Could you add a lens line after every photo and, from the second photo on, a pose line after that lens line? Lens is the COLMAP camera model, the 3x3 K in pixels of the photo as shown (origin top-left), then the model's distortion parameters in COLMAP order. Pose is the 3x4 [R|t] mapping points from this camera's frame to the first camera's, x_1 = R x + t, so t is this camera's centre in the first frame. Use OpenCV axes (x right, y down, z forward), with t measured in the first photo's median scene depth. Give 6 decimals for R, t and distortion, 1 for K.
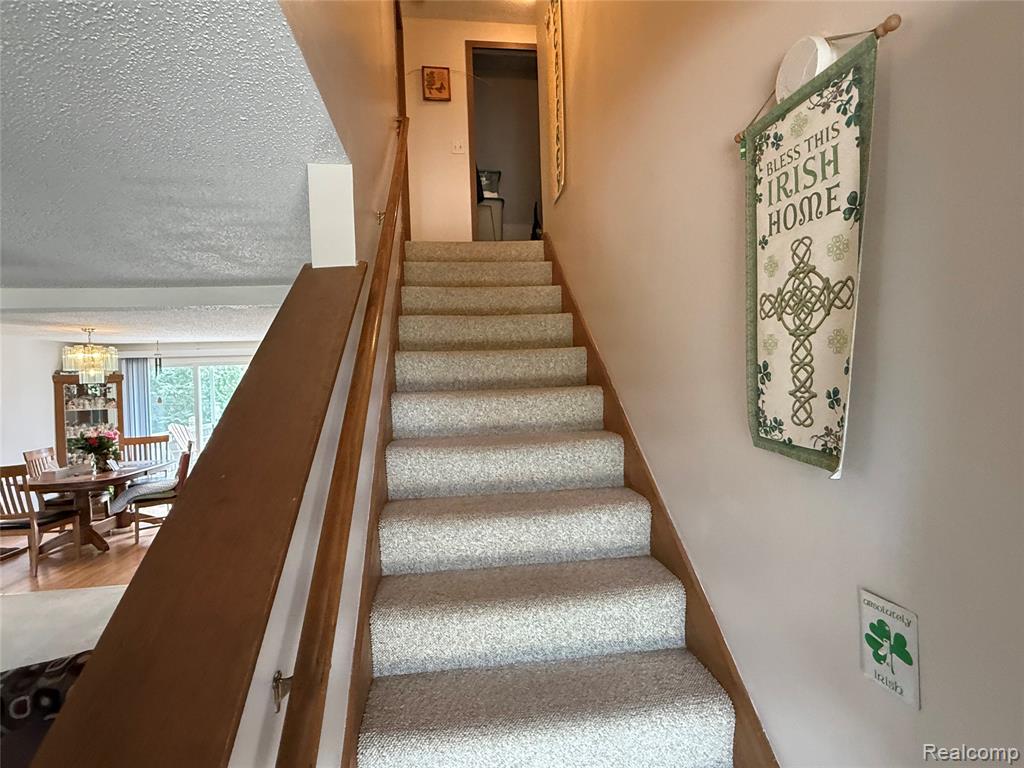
lens RADIAL K [[515.2, 0, 512.0], [0, 515.2, 384.0], [0, 0, 1]] dist [-0.000590, -0.000283]
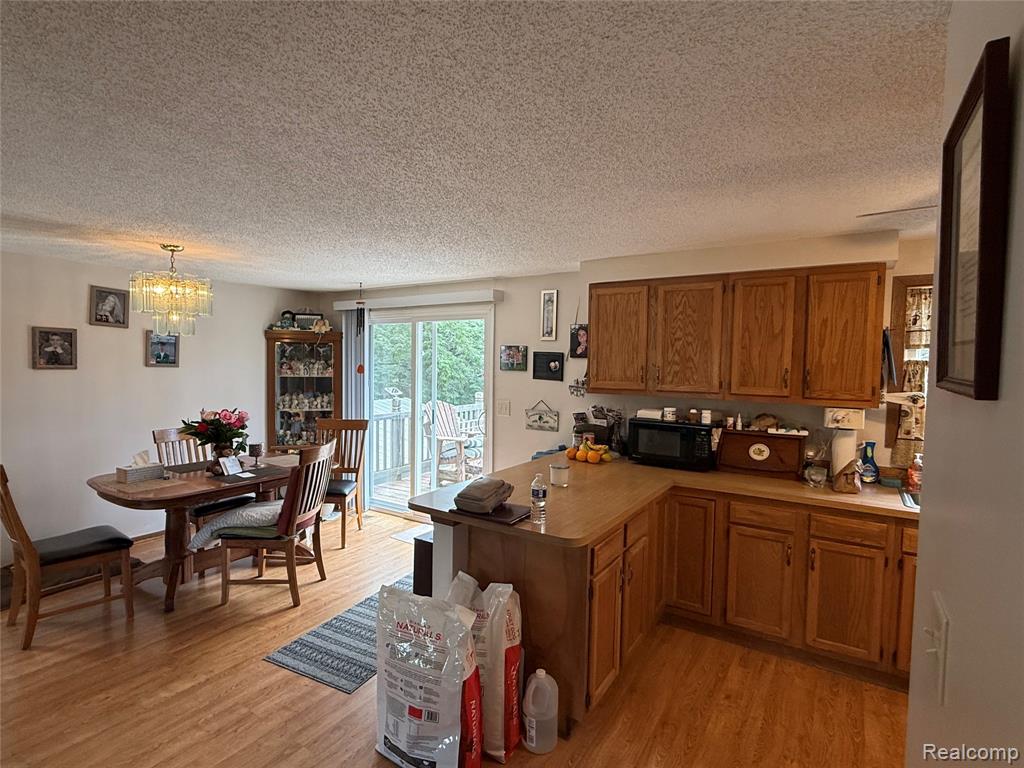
lens RADIAL K [[515.2, 0, 512.0], [0, 515.2, 384.0], [0, 0, 1]] dist [-0.000590, -0.000283]
pose [[0.765846, 0.073576, -0.638801, -0.103666], [-0.046732, 0.997174, 0.058826, 0.001573], [0.641324, -0.015199, 0.767120, 0.736993]]
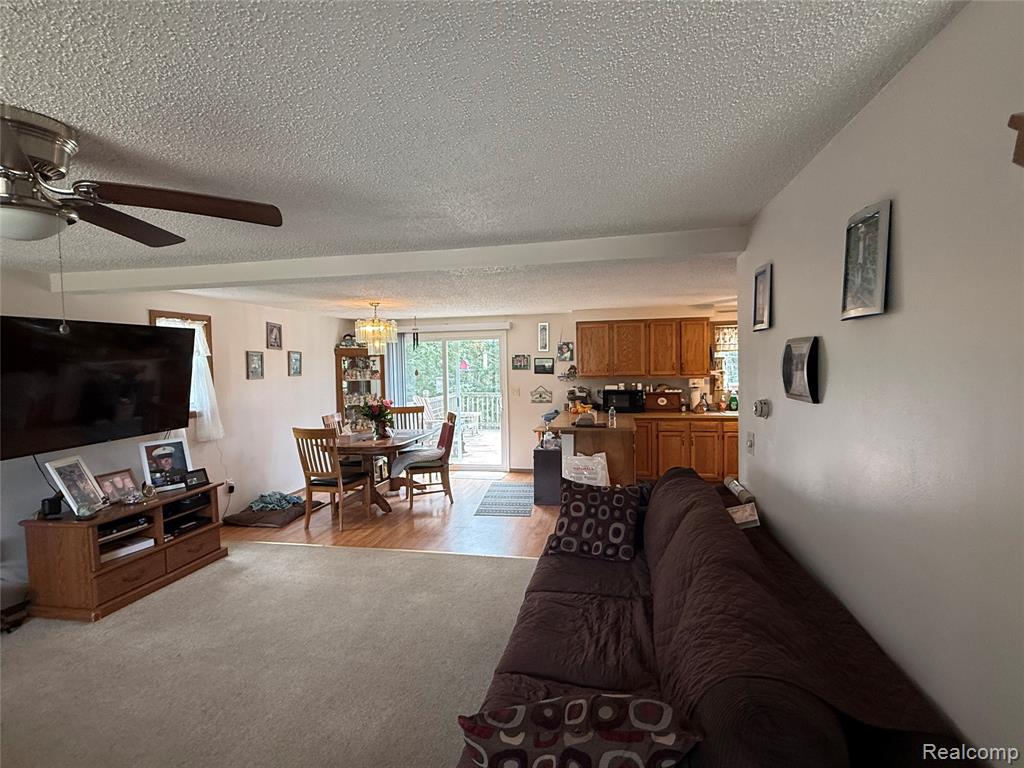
lens RADIAL K [[515.2, 0, 512.0], [0, 515.2, 384.0], [0, 0, 1]] dist [-0.000590, -0.000283]
pose [[0.947359, 0.025628, -0.319146, -0.199729], [-0.013862, 0.999140, 0.039085, 0.012824], [0.319873, -0.032604, 0.946899, 0.078162]]
